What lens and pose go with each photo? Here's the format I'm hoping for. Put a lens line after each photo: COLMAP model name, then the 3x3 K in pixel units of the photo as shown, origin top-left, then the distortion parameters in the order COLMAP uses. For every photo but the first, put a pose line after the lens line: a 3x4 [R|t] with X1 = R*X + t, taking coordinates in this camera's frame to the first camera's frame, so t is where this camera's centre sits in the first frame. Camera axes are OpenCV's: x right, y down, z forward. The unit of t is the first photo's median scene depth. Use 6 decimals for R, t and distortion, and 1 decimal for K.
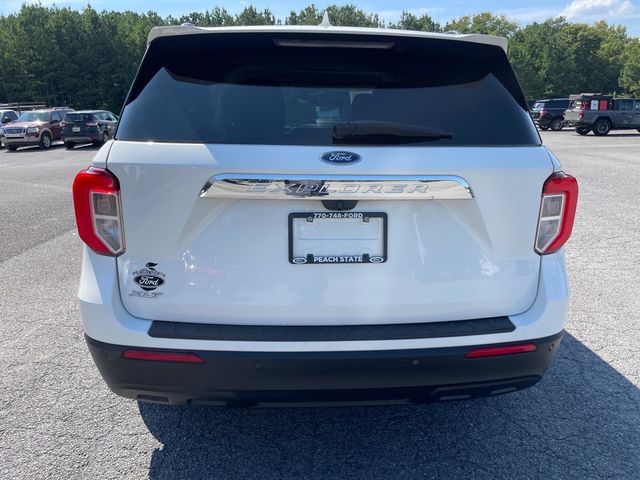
lens RADIAL K [[504.0, 0, 323.5], [0, 504.0, 241.8], [0, 0, 1]] dist [0.059631, -0.076163]
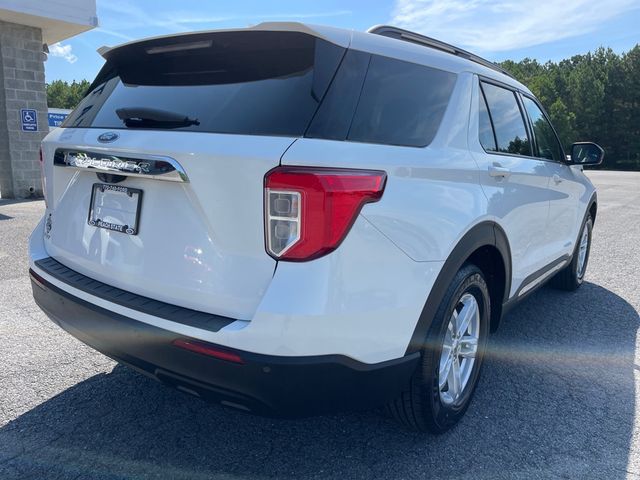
lens RADIAL K [[504.0, 0, 321.3], [0, 504.0, 236.1], [0, 0, 1]] dist [0.059631, -0.076163]
pose [[0.767404, 0.137888, -0.626162, 1.084814], [-0.195460, 0.980426, -0.023649, -0.008959], [0.610645, 0.140538, 0.779334, 0.384517]]
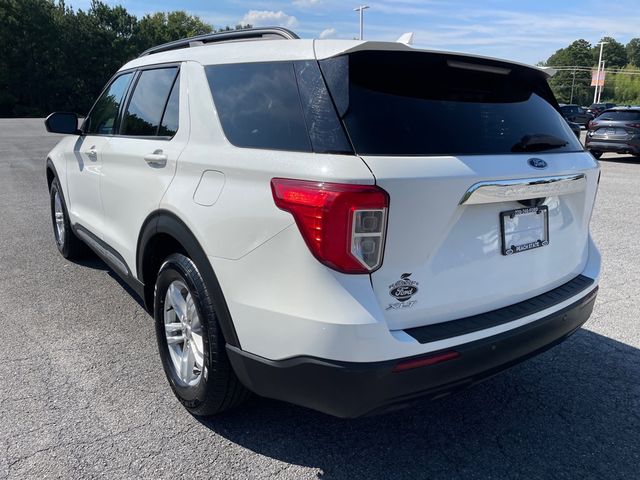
lens RADIAL K [[504.0, 0, 322.8], [0, 504.0, 239.1], [0, 0, 1]] dist [0.059631, -0.076163]
pose [[0.826805, -0.119339, 0.549683, -1.020406], [0.118514, 0.992257, 0.037162, -0.084520], [-0.549862, 0.034420, 0.834546, 0.236067]]
